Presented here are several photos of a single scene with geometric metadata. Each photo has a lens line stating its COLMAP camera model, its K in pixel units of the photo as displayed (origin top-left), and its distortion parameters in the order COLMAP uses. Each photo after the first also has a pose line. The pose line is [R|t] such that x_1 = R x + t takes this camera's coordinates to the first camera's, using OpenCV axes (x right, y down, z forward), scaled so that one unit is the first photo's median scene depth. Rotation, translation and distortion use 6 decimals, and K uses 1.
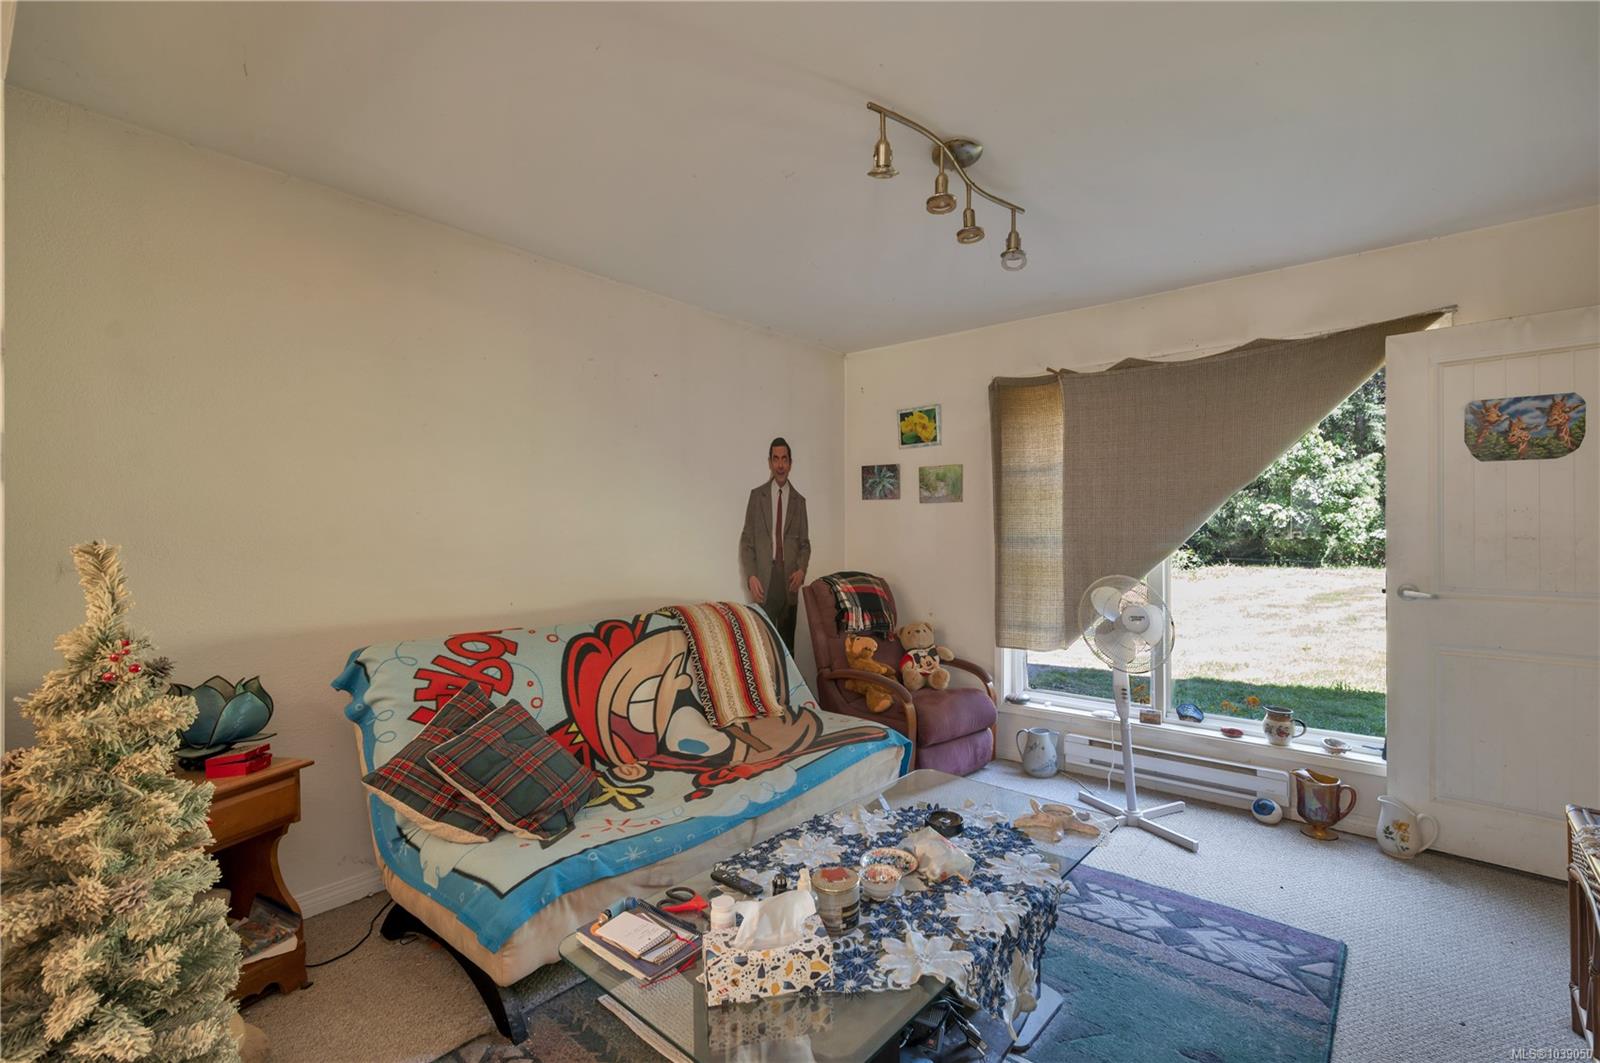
lens RADIAL K [[704.0, 0, 812.6], [0, 704.0, 530.5], [0, 0, 1]] dist [0.001297, 0.000165]
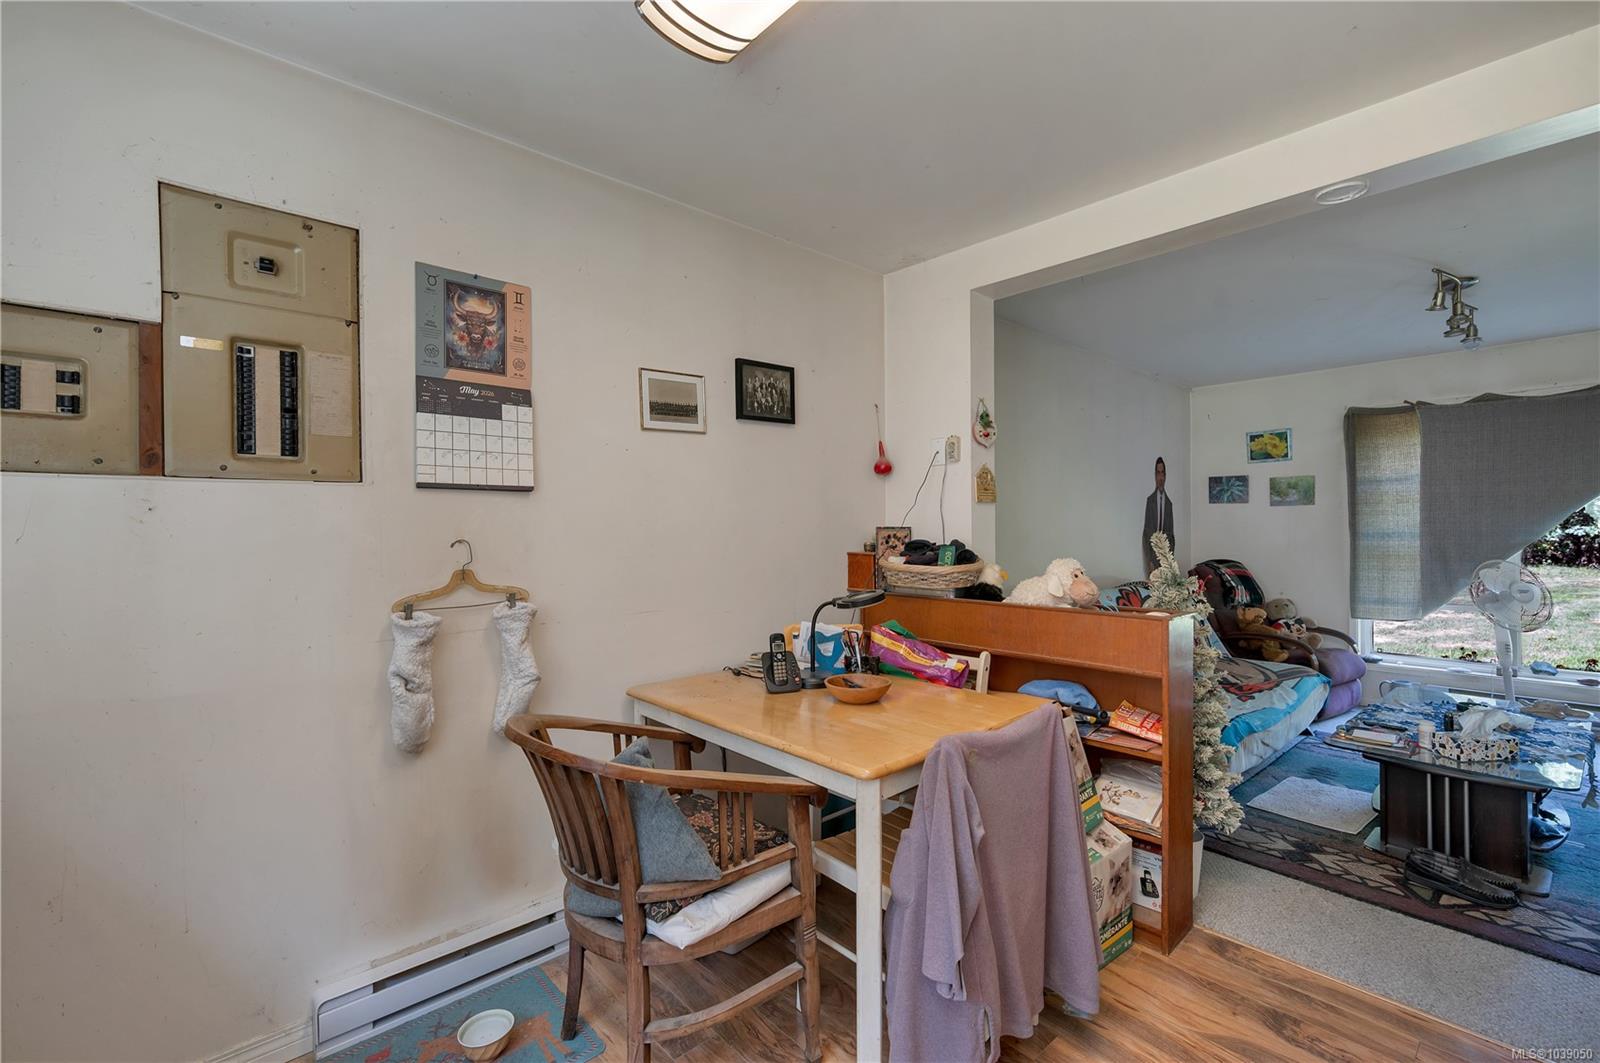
lens RADIAL K [[694.6, 0, 800.0], [0, 694.6, 531.5], [0, 0, 1]] dist [-0.000772, -0.000031]
pose [[0.989663, -0.003230, -0.143379, -0.582089], [0.003593, 0.999991, 0.002276, 0.001293], [0.143370, -0.002768, 0.989665, -0.415591]]
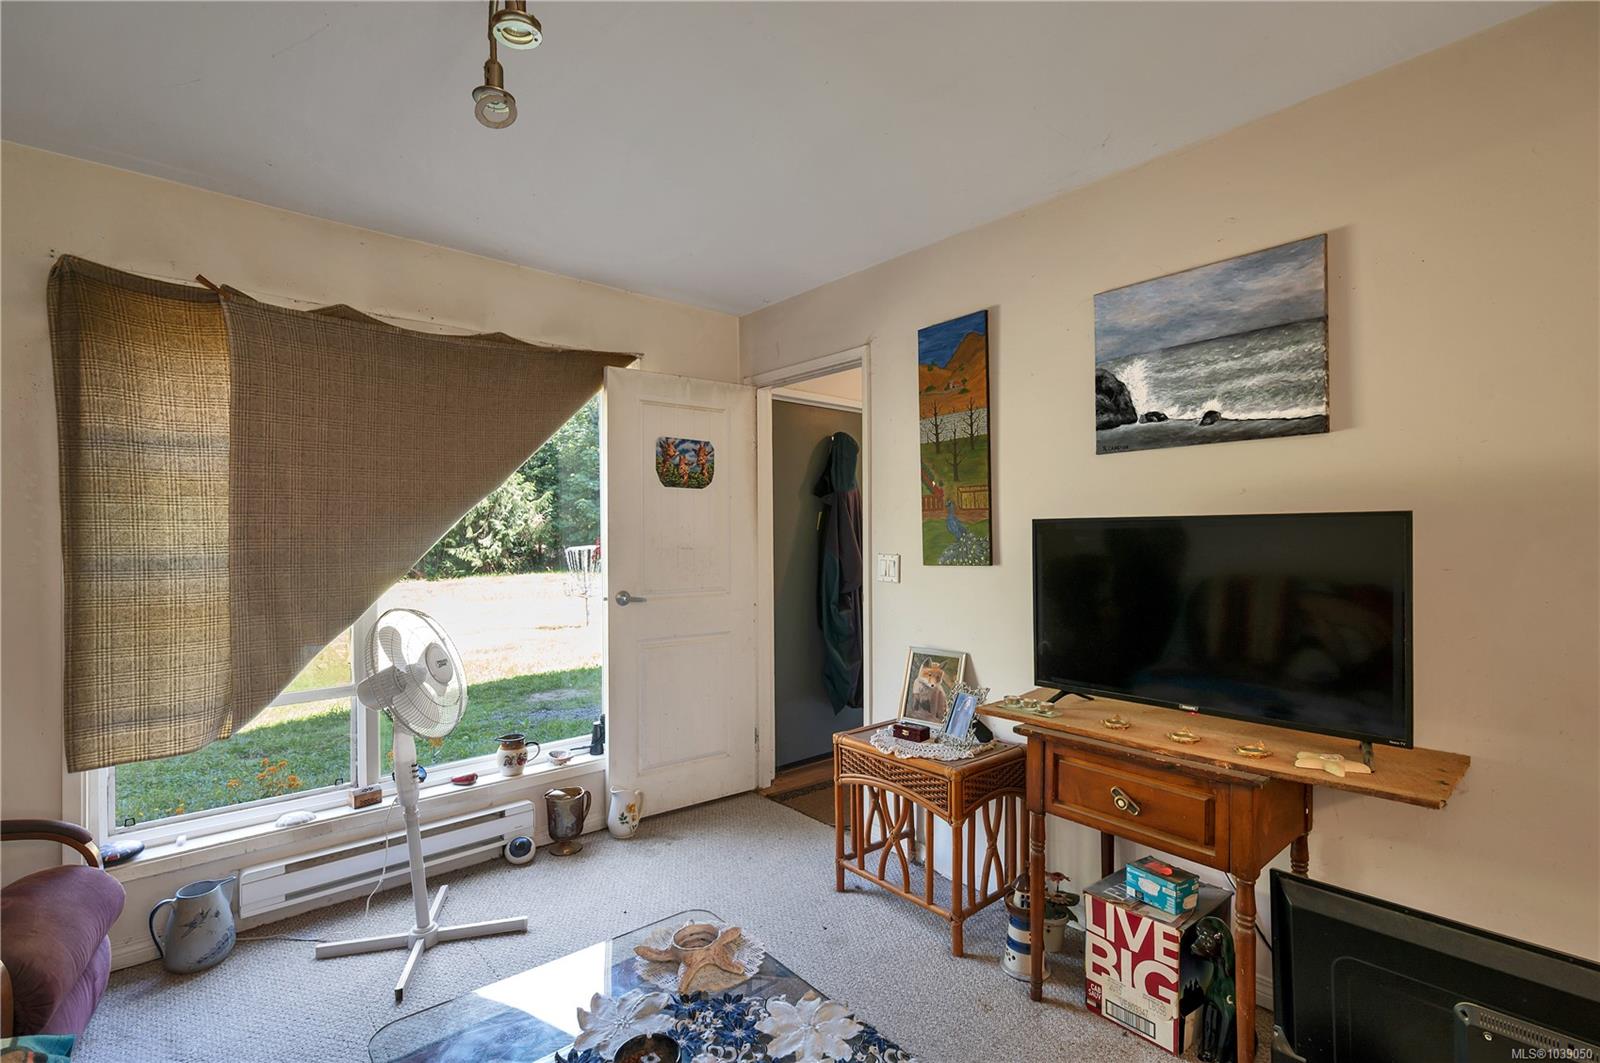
lens RADIAL K [[726.4, 0, 794.9], [0, 726.4, 535.3], [0, 0, 1]] dist [-0.000126, 0.000283]
pose [[0.169498, 0.005802, 0.985513, -0.188854], [0.008970, 0.999932, -0.007429, -0.001062], [-0.985490, 0.010099, 0.169435, 0.401217]]
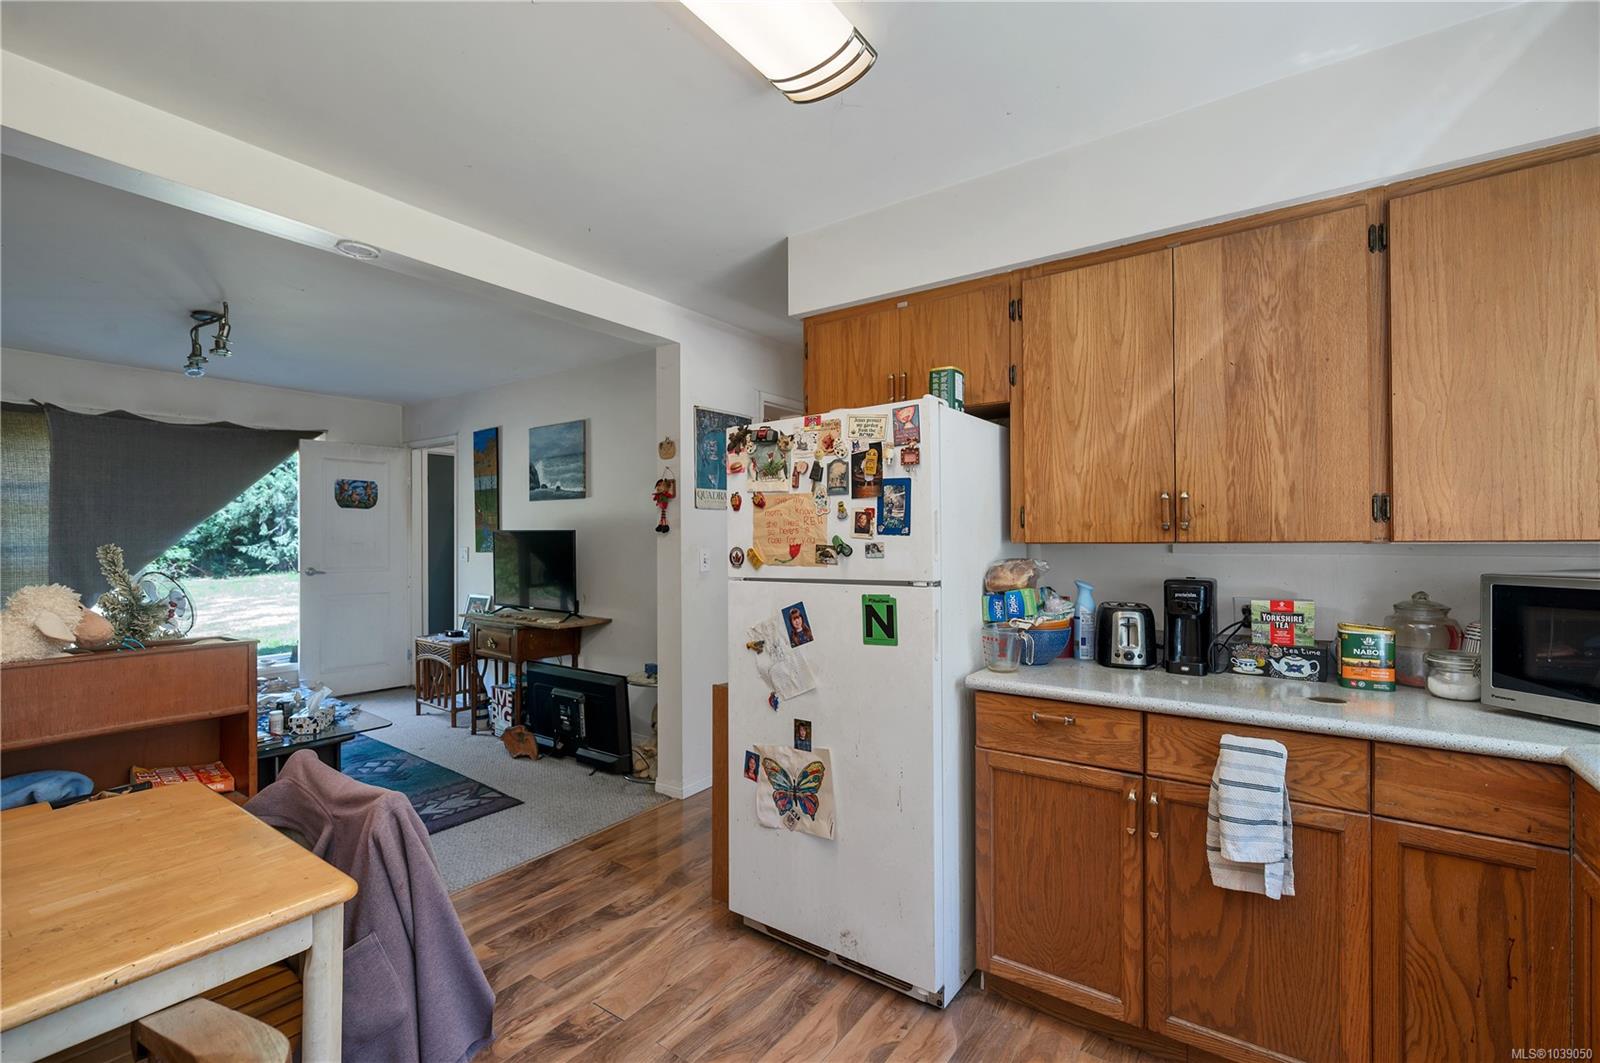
lens RADIAL K [[689.4, 0, 801.2], [0, 689.4, 539.5], [0, 0, 1]] dist [-0.001350, -0.000003]
pose [[-0.062090, 0.001301, 0.998070, -0.874074], [0.002080, 0.999997, -0.001174, 0.002423], [-0.998068, 0.002003, -0.062092, -0.187708]]
